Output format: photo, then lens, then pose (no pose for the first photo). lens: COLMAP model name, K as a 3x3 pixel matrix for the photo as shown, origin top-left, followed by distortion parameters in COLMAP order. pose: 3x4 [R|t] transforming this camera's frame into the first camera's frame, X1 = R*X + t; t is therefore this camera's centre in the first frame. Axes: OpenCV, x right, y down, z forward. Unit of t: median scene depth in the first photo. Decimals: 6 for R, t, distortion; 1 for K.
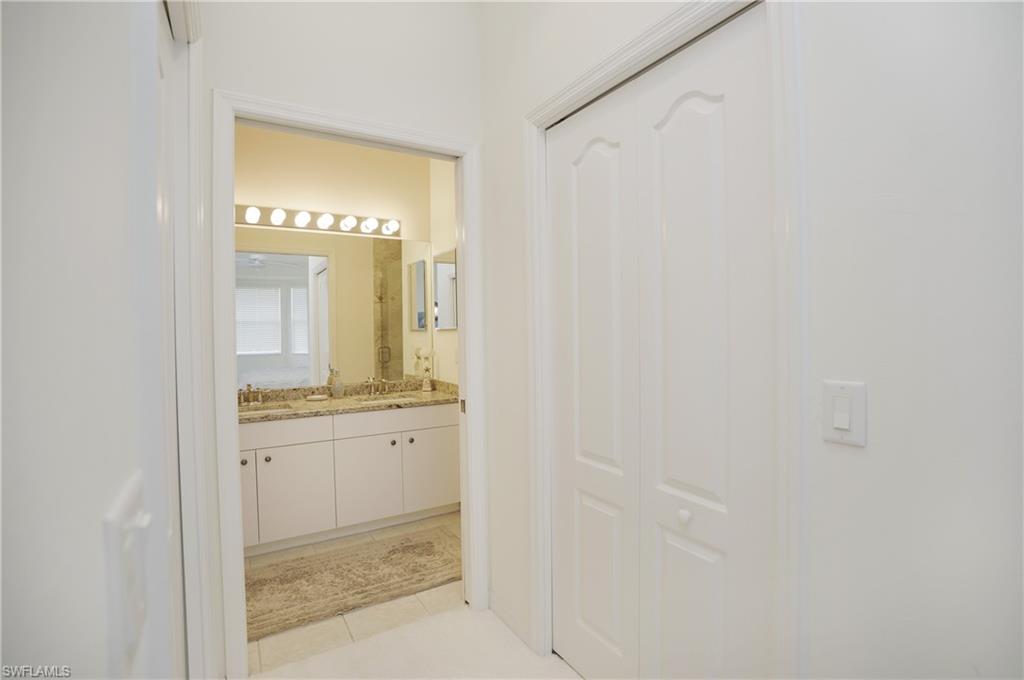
lens RADIAL K [[474.7, 0, 518.1], [0, 474.7, 335.0], [0, 0, 1]] dist [-0.067309, 0.026389]
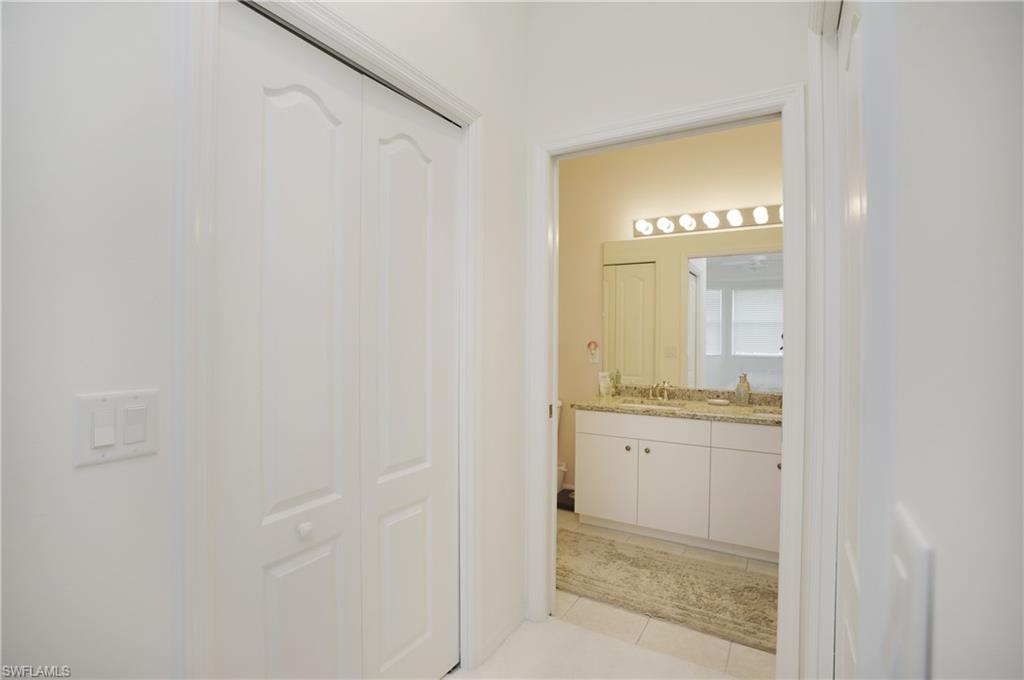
lens RADIAL K [[475.7, 0, 517.8], [0, 475.7, 344.2], [0, 0, 1]] dist [0.015409, 0.000202]
pose [[0.501873, 0.036479, -0.864172, 0.269939], [-0.022828, 0.999321, 0.028927, -0.006948], [0.864640, 0.005209, 0.502364, 0.175077]]
